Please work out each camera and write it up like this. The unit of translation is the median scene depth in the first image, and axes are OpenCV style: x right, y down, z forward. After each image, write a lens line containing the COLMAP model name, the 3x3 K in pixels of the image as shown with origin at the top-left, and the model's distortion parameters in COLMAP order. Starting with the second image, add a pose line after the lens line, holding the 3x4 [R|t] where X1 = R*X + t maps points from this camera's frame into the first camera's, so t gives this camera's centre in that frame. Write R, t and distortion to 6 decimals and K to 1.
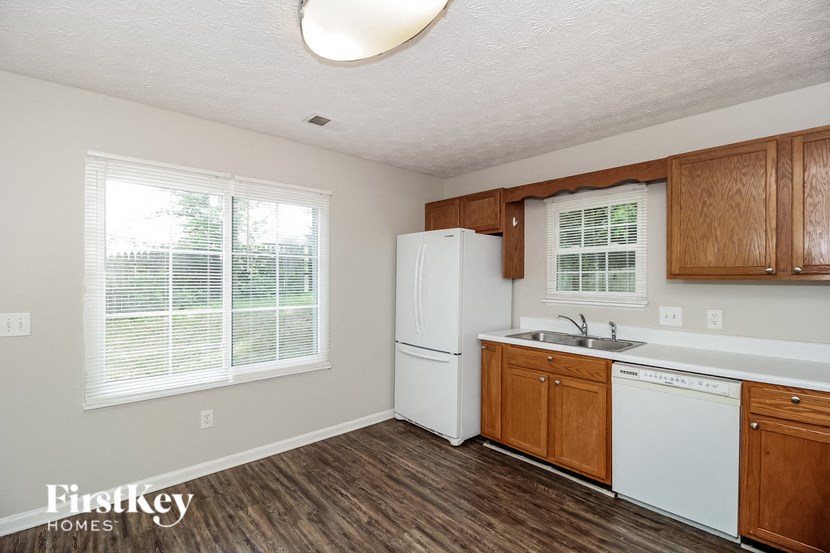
lens RADIAL K [[380.5, 0, 414.0], [0, 380.5, 277.4], [0, 0, 1]] dist [0.003541, -0.001386]
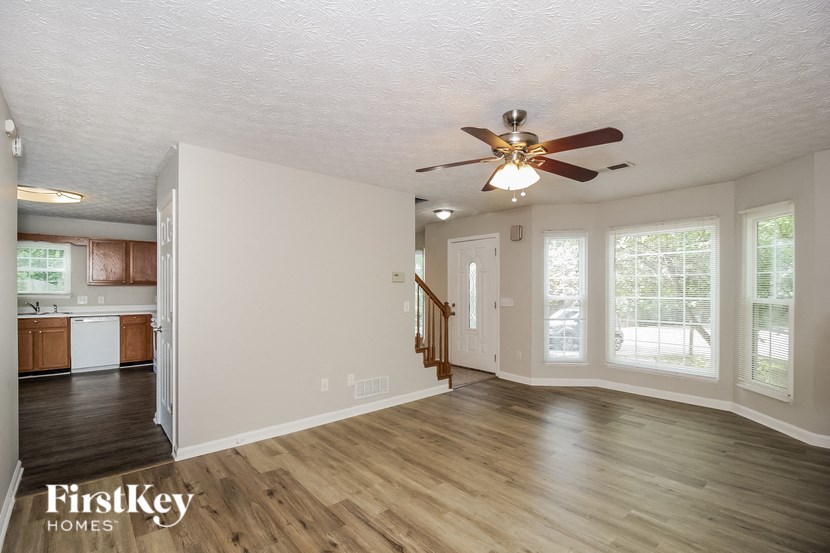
lens RADIAL K [[380.5, 0, 414.8], [0, 380.5, 289.6], [0, 0, 1]] dist [0.003541, -0.001386]
pose [[0.001915, -0.007672, 0.999969, -1.902297], [-0.000524, 0.999970, 0.007673, 0.017105], [-0.999998, -0.000539, 0.001911, -1.214650]]
